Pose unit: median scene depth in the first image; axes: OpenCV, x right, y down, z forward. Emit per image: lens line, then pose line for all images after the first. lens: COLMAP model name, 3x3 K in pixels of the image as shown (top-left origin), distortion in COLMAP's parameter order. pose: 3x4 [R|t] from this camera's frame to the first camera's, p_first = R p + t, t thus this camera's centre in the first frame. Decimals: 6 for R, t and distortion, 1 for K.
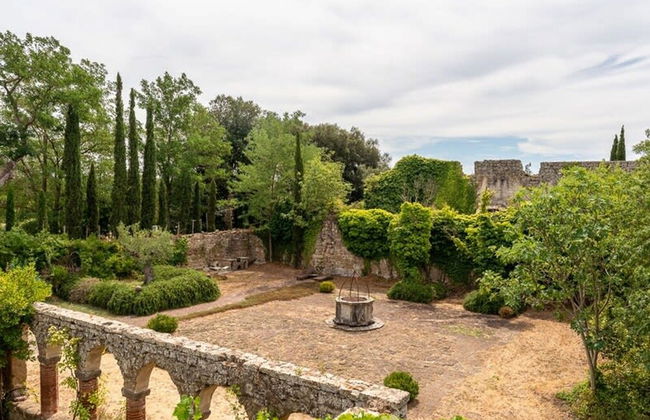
lens RADIAL K [[463.6, 0, 325.0], [0, 463.6, 210.0], [0, 0, 1]] dist [-0.002754, 0.000129]
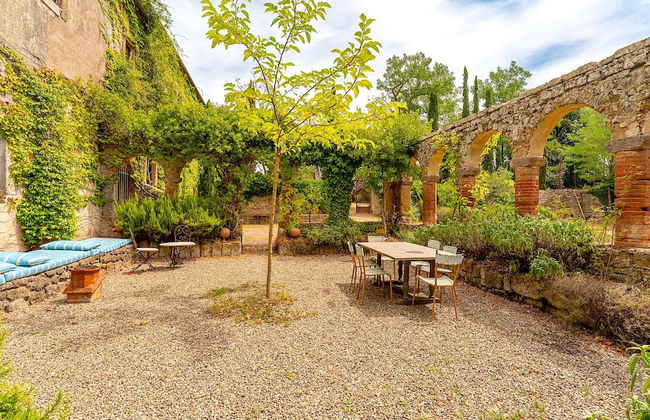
lens RADIAL K [[323.5, 0, 325.0], [0, 323.5, 210.0], [0, 0, 1]] dist [-0.000018, -0.000130]
pose [[0.693394, 0.000352, -0.720559, -0.298504], [0.010797, 0.999883, 0.010878, 0.621116], [0.720478, -0.015323, 0.693309, 0.364233]]
